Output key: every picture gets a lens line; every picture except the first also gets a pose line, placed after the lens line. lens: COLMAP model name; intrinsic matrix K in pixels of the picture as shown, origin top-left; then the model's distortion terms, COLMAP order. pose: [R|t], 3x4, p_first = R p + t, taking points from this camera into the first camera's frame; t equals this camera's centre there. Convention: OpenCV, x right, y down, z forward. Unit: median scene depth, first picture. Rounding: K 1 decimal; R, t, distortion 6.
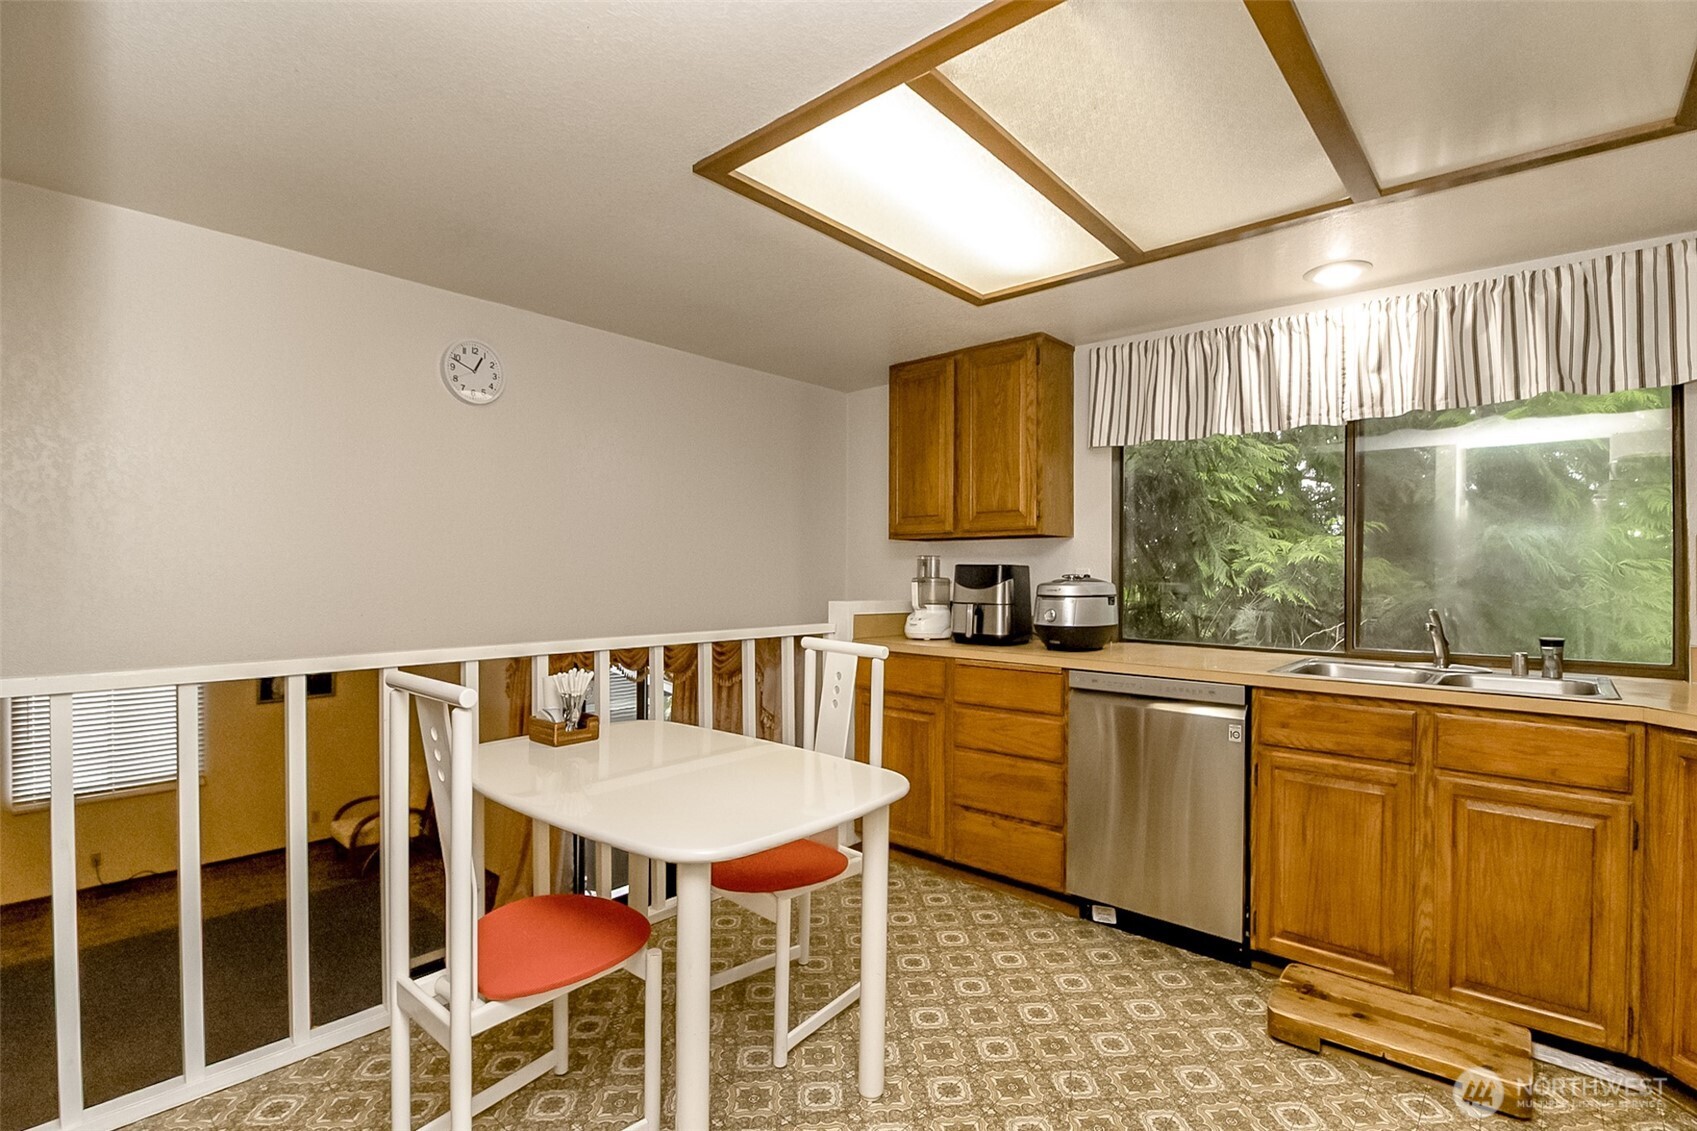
lens RADIAL K [[798.6, 0, 857.8], [0, 798.6, 569.2], [0, 0, 1]] dist [0.000777, 0.000361]
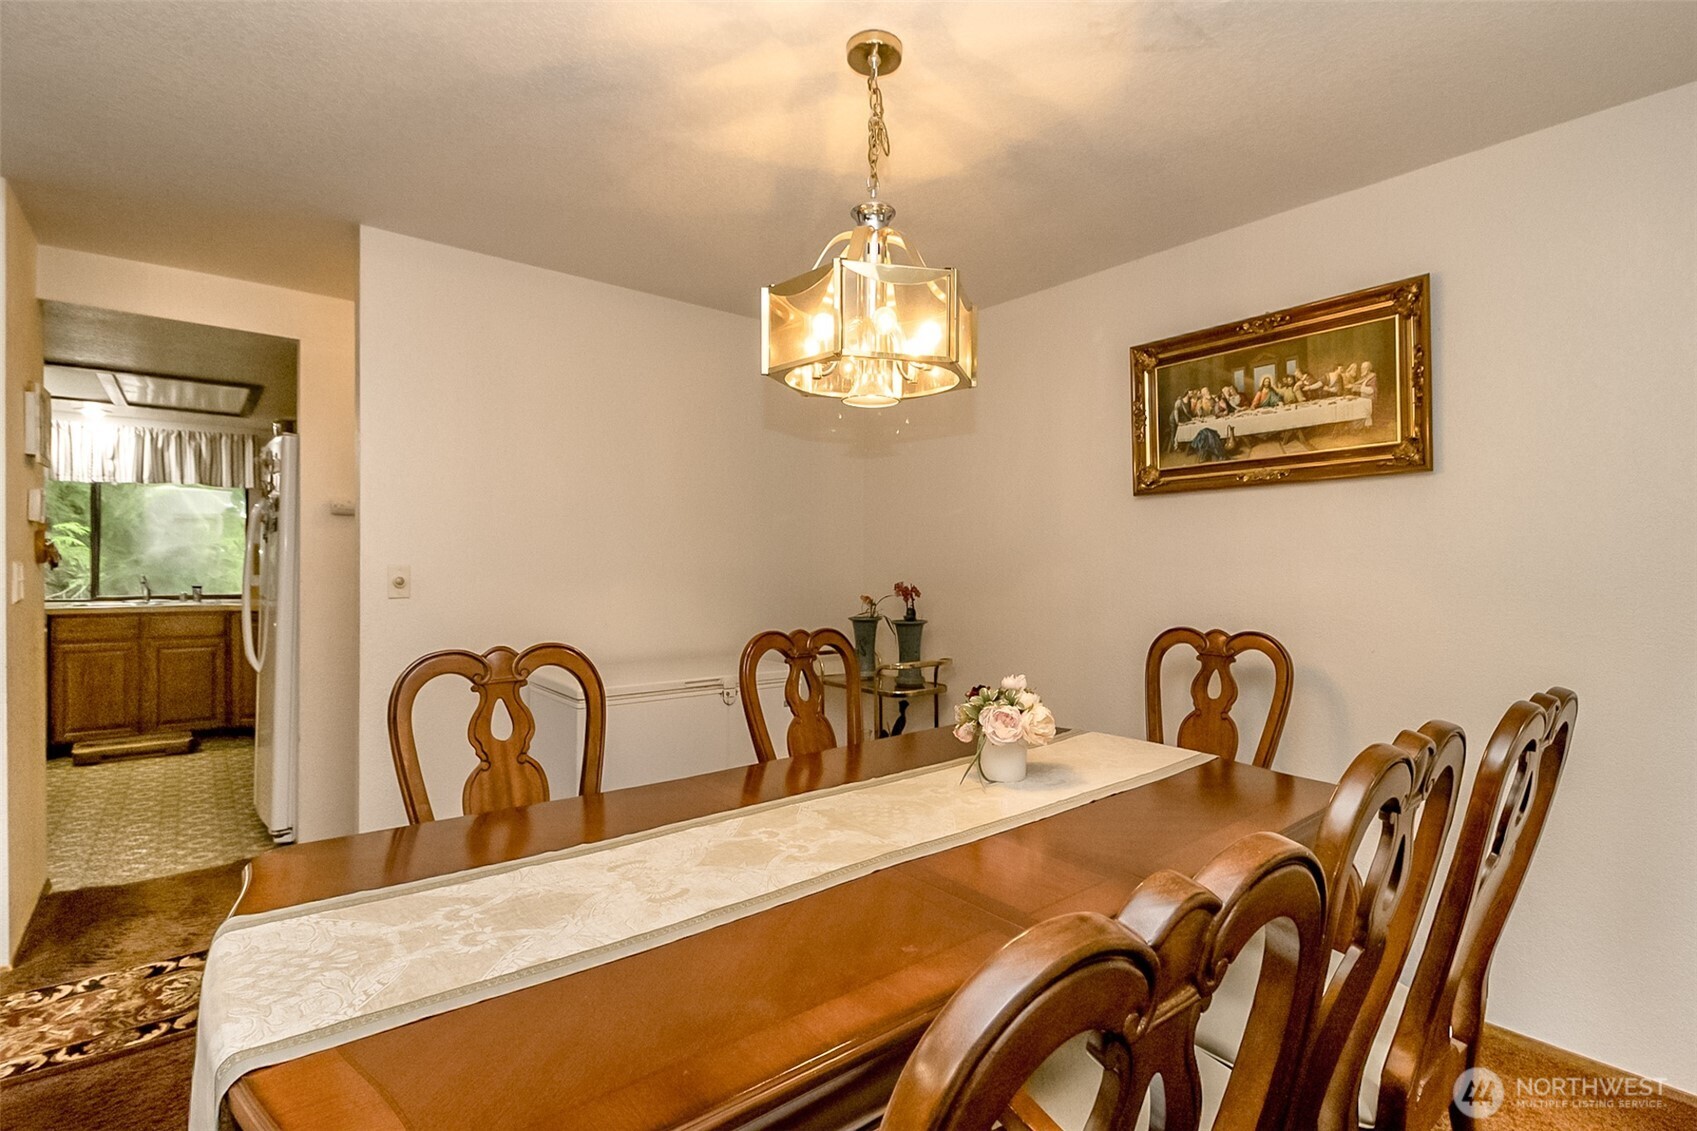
lens RADIAL K [[798.6, 0, 857.8], [0, 798.6, 569.2], [0, 0, 1]] dist [0.000777, 0.000361]
pose [[0.169093, -0.012050, 0.985526, -1.172367], [-0.007628, 0.999879, 0.013534, -0.011829], [-0.985571, -0.009806, 0.168981, -1.375487]]
